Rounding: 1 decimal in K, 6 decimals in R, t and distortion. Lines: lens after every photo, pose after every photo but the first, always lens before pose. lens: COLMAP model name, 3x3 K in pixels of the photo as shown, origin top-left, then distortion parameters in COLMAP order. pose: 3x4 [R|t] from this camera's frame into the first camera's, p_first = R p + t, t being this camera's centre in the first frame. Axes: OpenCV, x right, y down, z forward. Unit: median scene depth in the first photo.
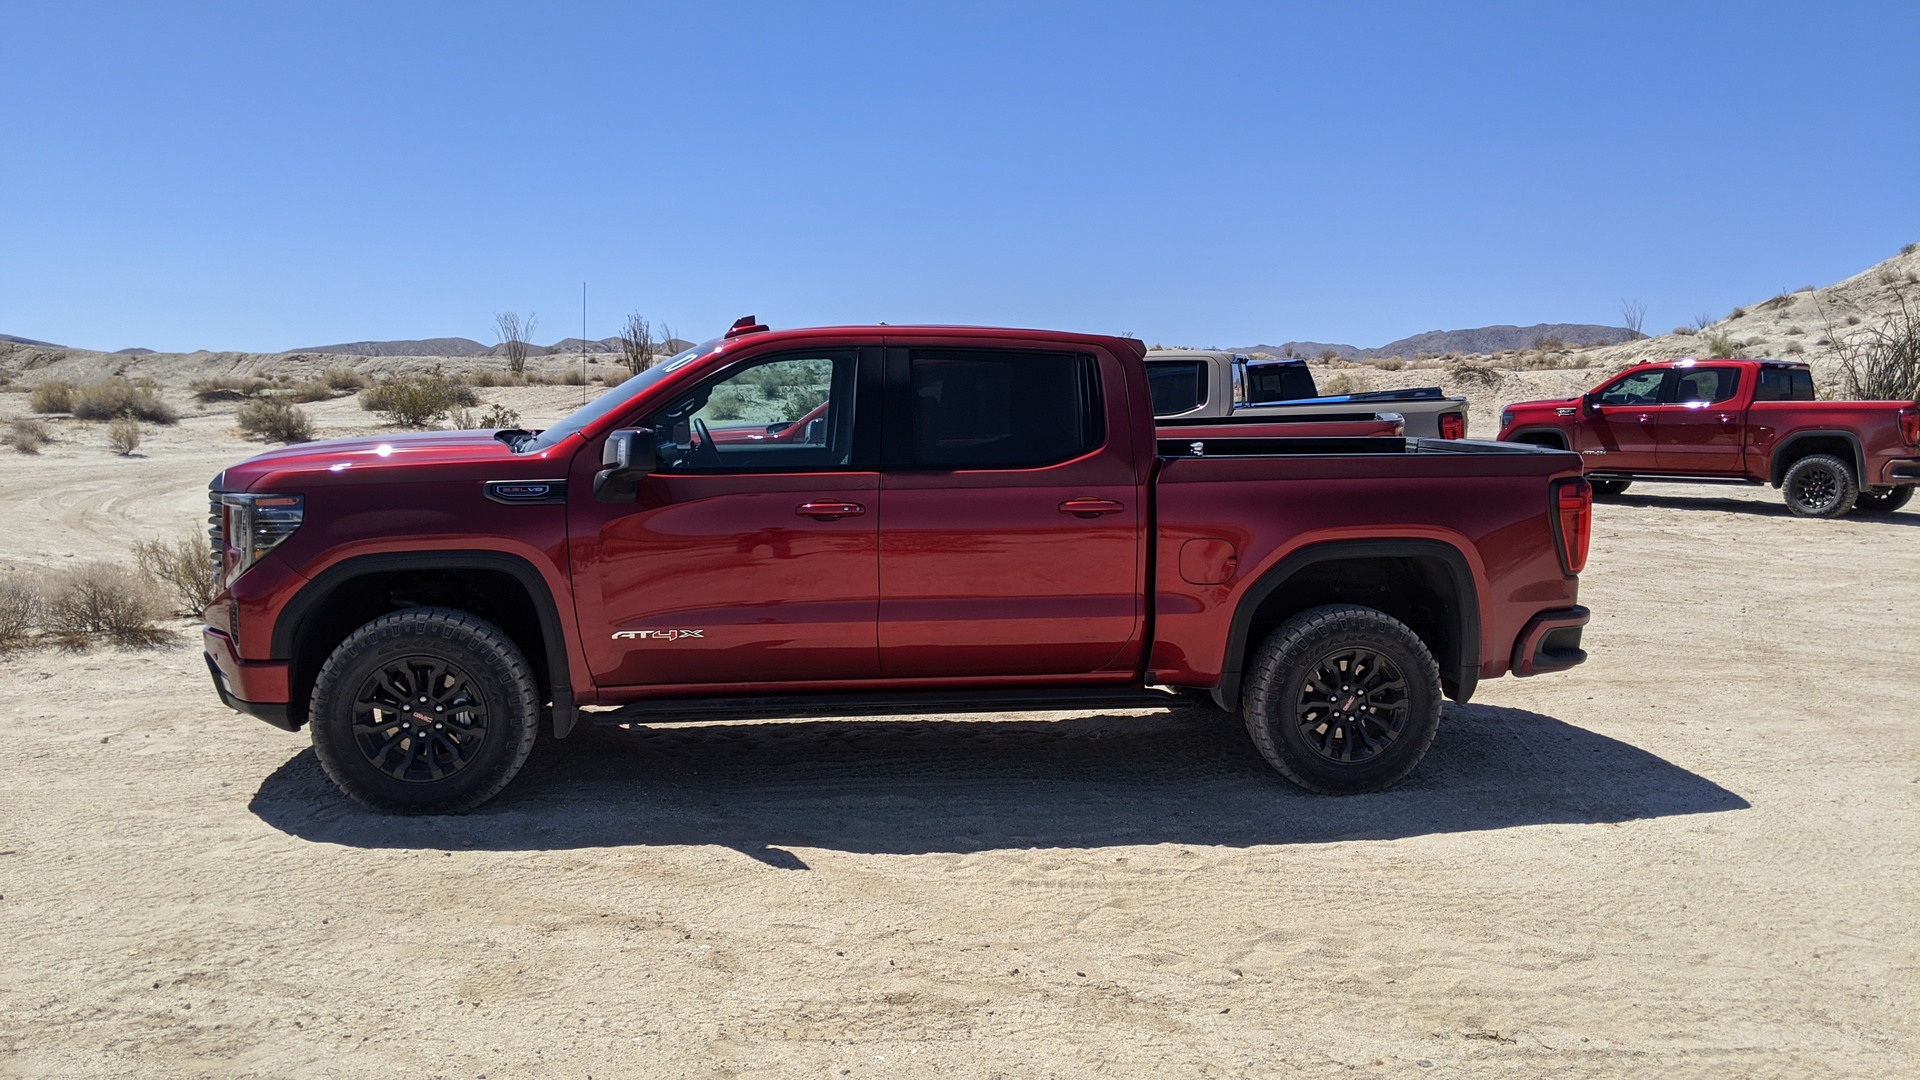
lens RADIAL K [[1584.2, 0, 954.2], [0, 1584.2, 591.8], [0, 0, 1]] dist [0.045542, -0.105361]
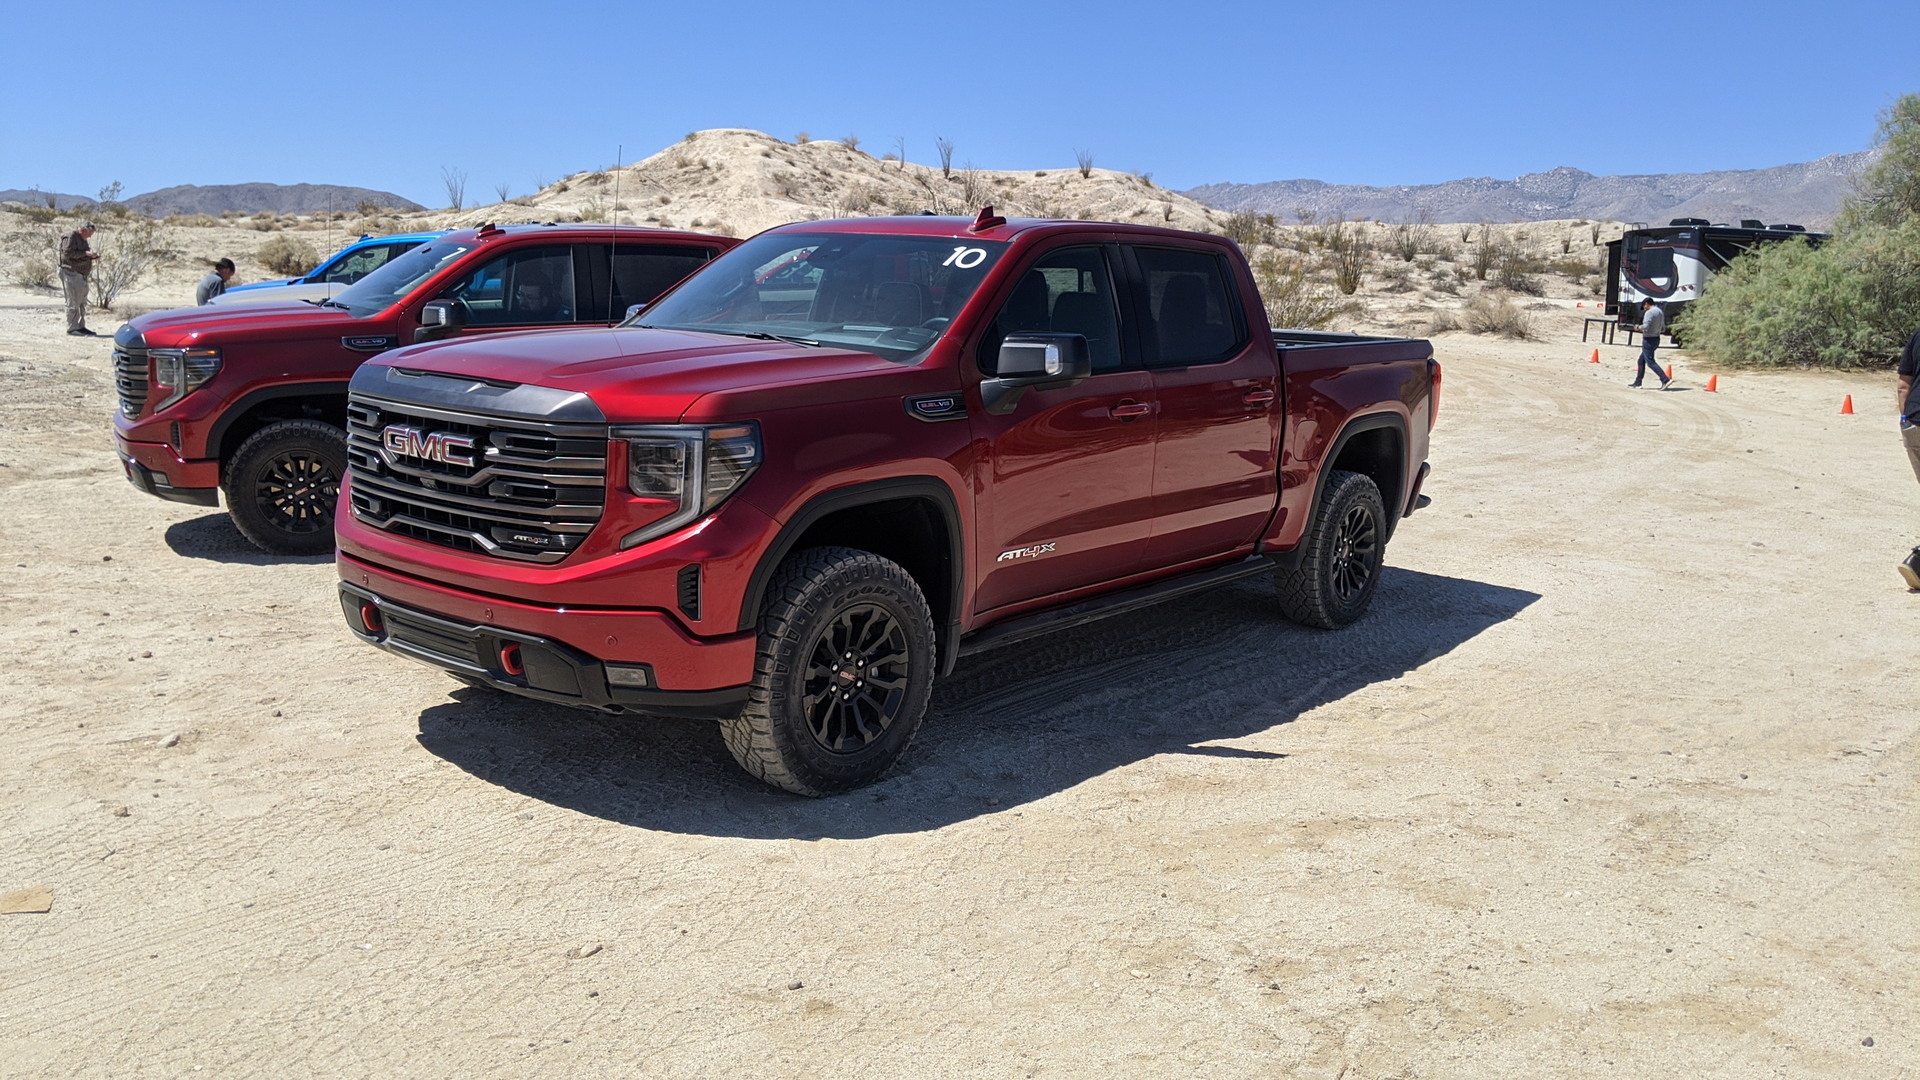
lens RADIAL K [[1584.2, 0, 975.7], [0, 1584.2, 544.6], [0, 0, 1]] dist [0.045542, -0.105361]
pose [[0.725632, -0.098486, 0.680998, -0.851269], [0.060224, 0.994996, 0.079725, -0.054206], [-0.685442, -0.016839, 0.727932, 0.338338]]
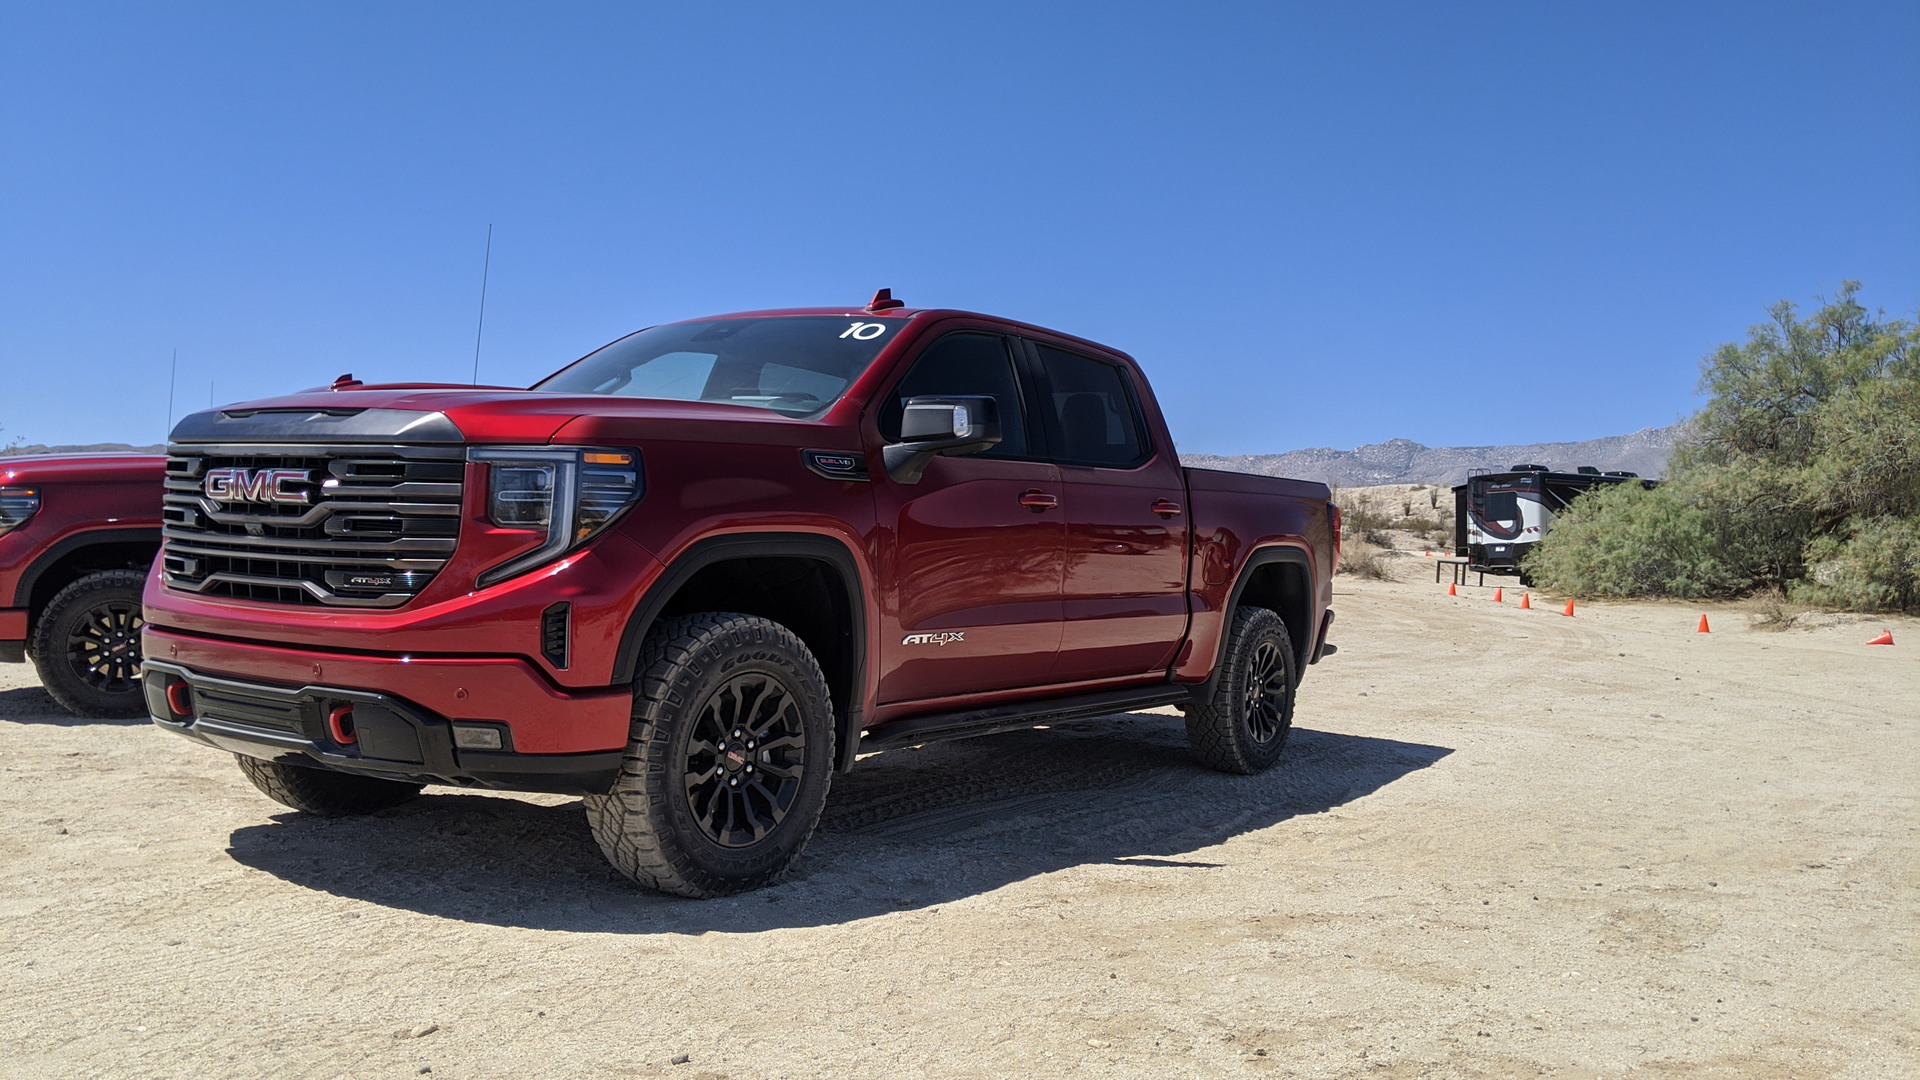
lens RADIAL K [[1584.2, 0, 954.4], [0, 1584.2, 554.3], [0, 0, 1]] dist [0.045542, -0.105361]
pose [[0.674270, 0.007355, 0.738448, -0.811019], [0.068207, 0.995056, -0.072190, 0.044328], [-0.735329, 0.099043, 0.670435, 0.418279]]
